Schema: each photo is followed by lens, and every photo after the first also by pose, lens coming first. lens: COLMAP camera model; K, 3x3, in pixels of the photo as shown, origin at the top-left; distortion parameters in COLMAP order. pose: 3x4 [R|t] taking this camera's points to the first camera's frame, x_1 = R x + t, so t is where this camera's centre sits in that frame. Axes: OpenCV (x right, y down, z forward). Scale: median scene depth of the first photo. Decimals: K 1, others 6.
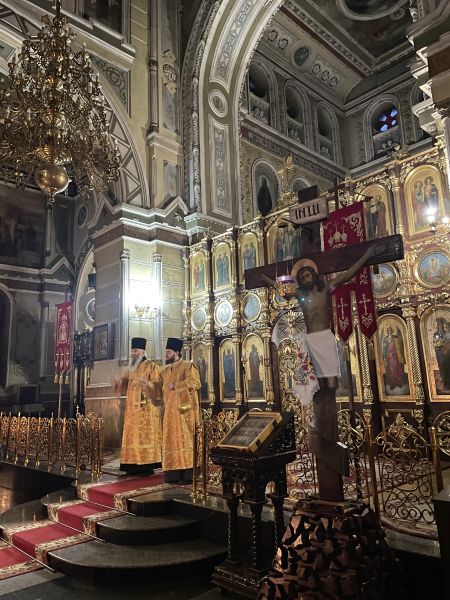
lens RADIAL K [[450.2, 0, 229.7], [0, 450.2, 297.1], [0, 0, 1]] dist [0.097471, -0.123997]
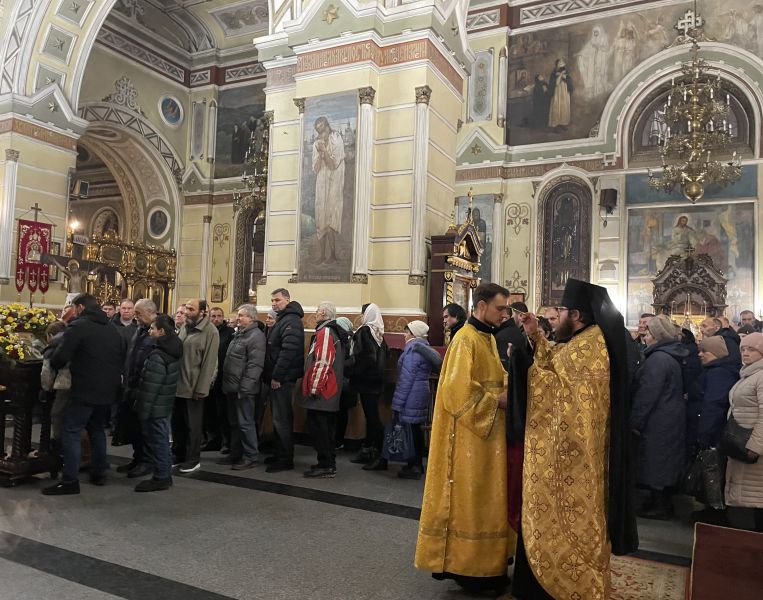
lens RADIAL K [[599.9, 0, 385.0], [0, 599.9, 296.7], [0, 0, 1]] dist [0.094322, -0.120546]
pose [[-0.338527, 0.081384, 0.937431, -1.021242], [-0.212821, 0.963814, -0.160529, 0.080091], [-0.916573, -0.253848, -0.308957, 0.155832]]
